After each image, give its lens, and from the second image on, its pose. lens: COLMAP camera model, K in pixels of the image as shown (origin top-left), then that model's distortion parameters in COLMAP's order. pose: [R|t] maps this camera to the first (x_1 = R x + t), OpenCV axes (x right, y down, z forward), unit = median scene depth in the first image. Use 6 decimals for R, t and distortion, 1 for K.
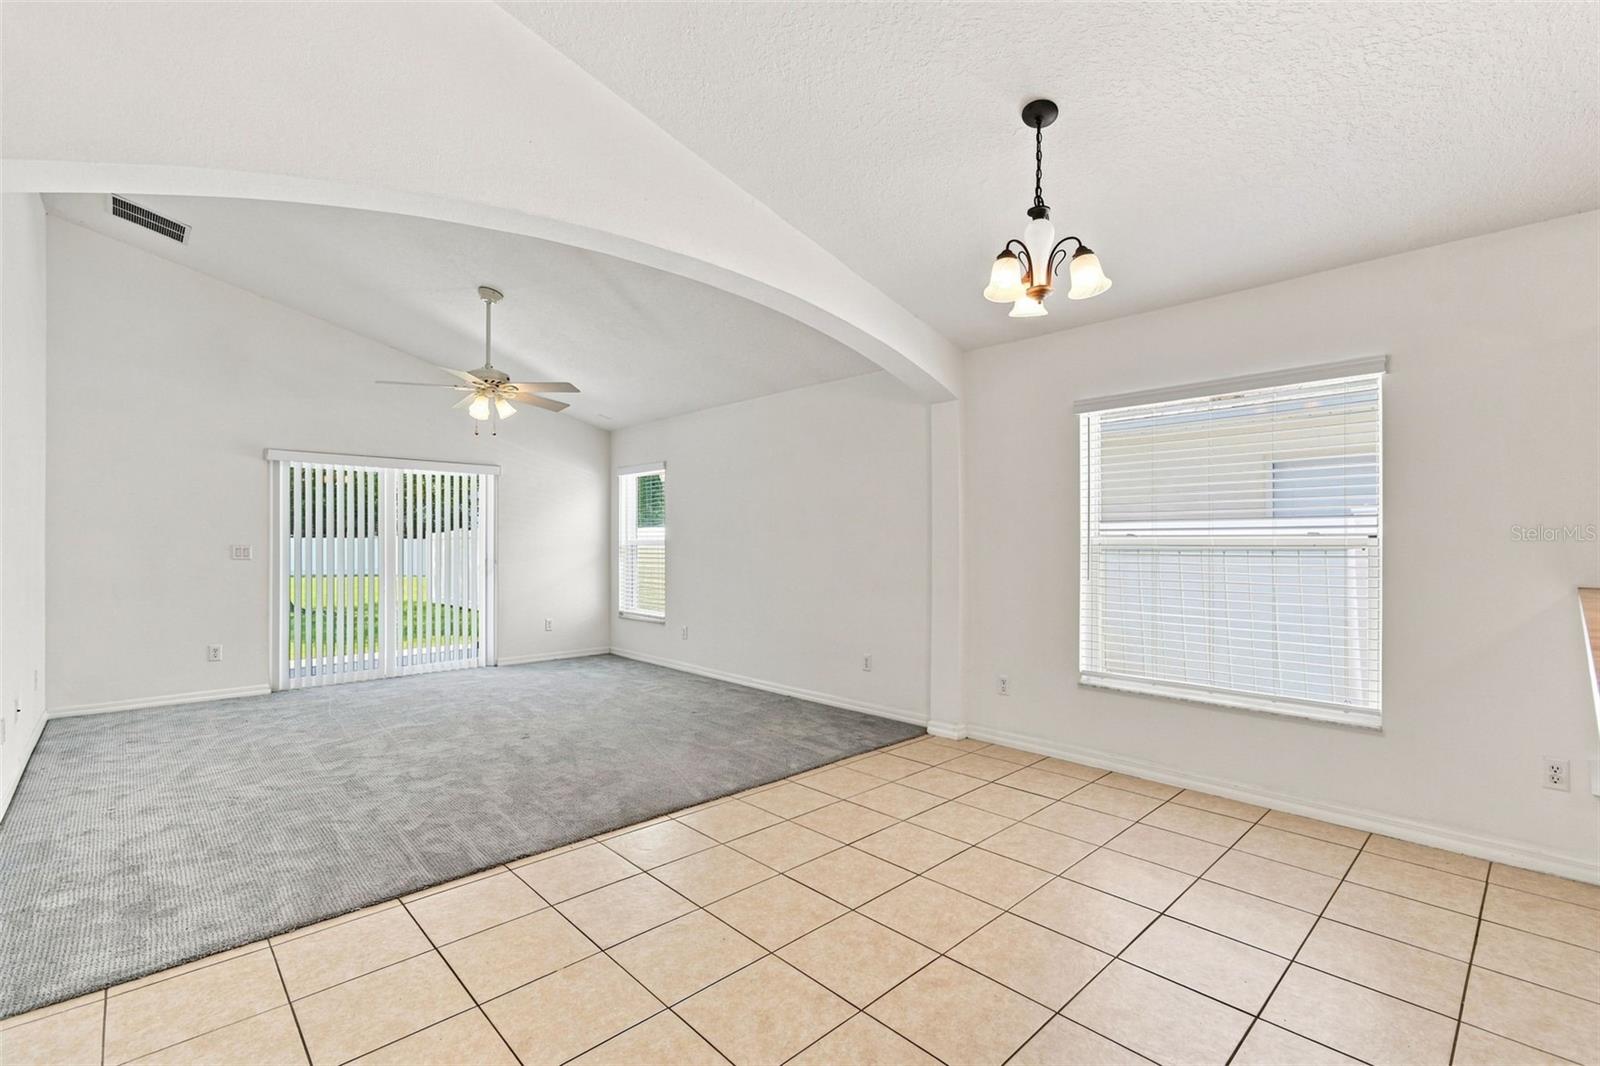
lens RADIAL K [[725.0, 0, 799.7], [0, 725.0, 538.6], [0, 0, 1]] dist [-0.000880, 0.000086]
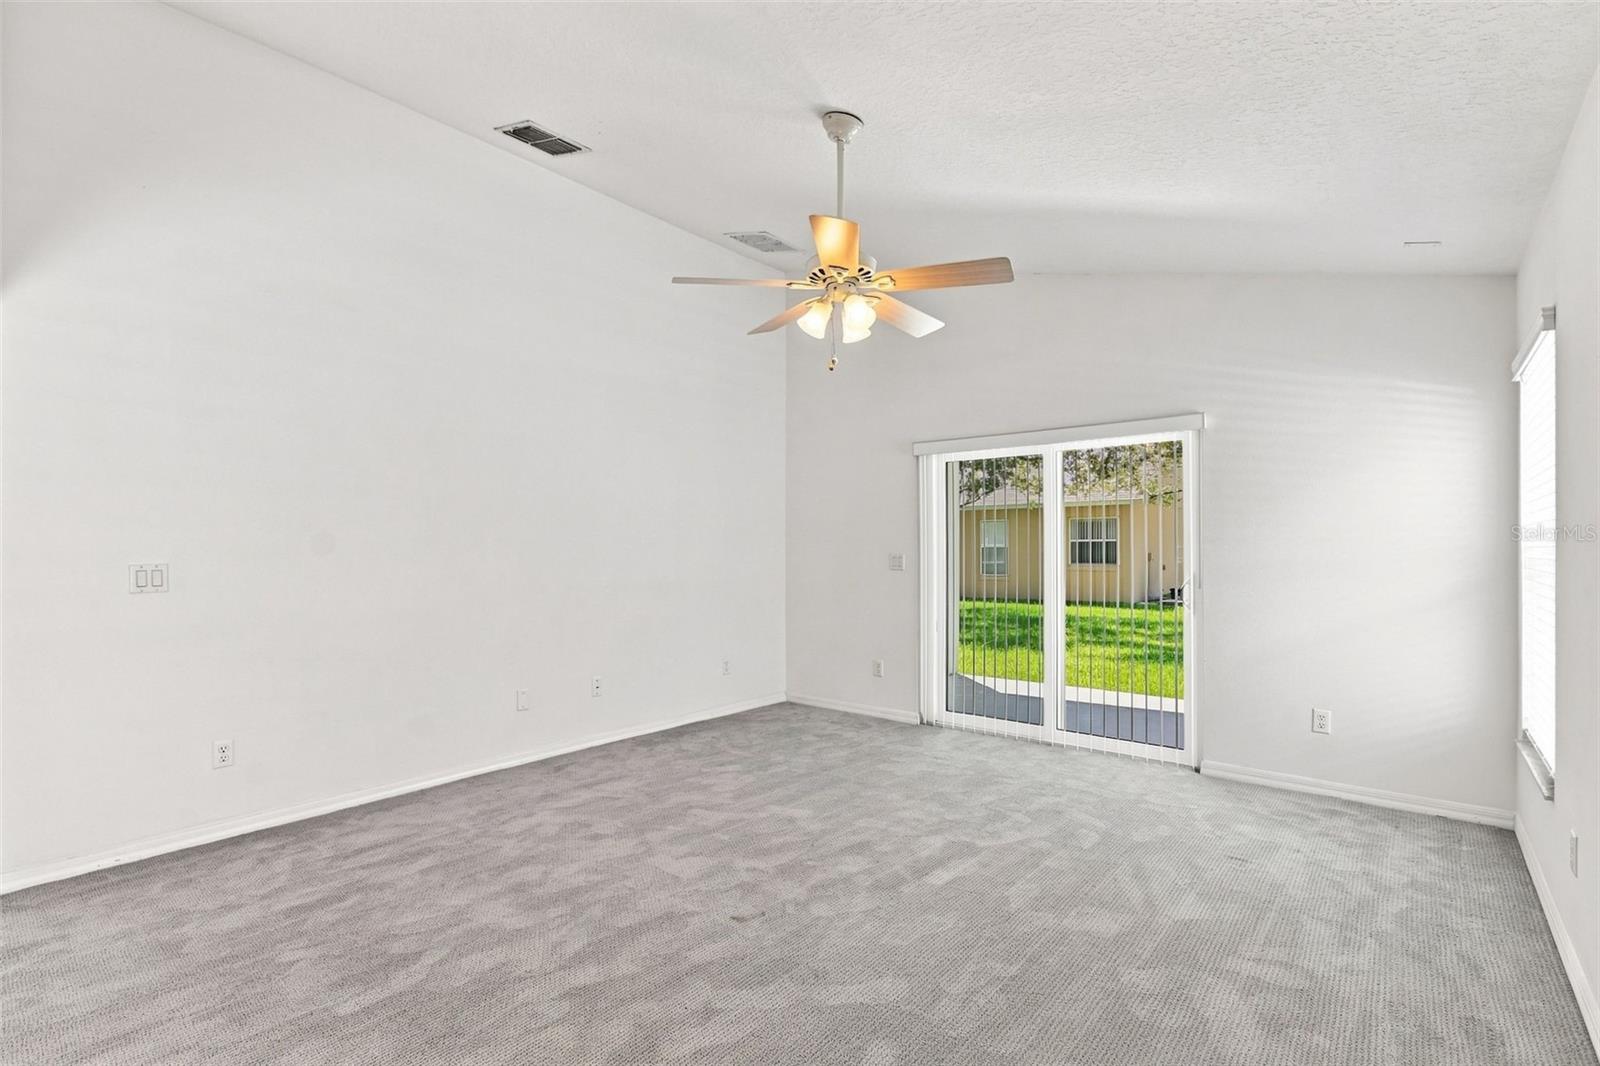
lens RADIAL K [[725.0, 0, 809.1], [0, 725.0, 544.7], [0, 0, 1]] dist [-0.000880, 0.000086]
pose [[0.121774, -0.010616, -0.992501, 0.155332], [0.000517, 0.999943, -0.010632, 0.009910], [0.992558, 0.000782, 0.121772, 1.013164]]
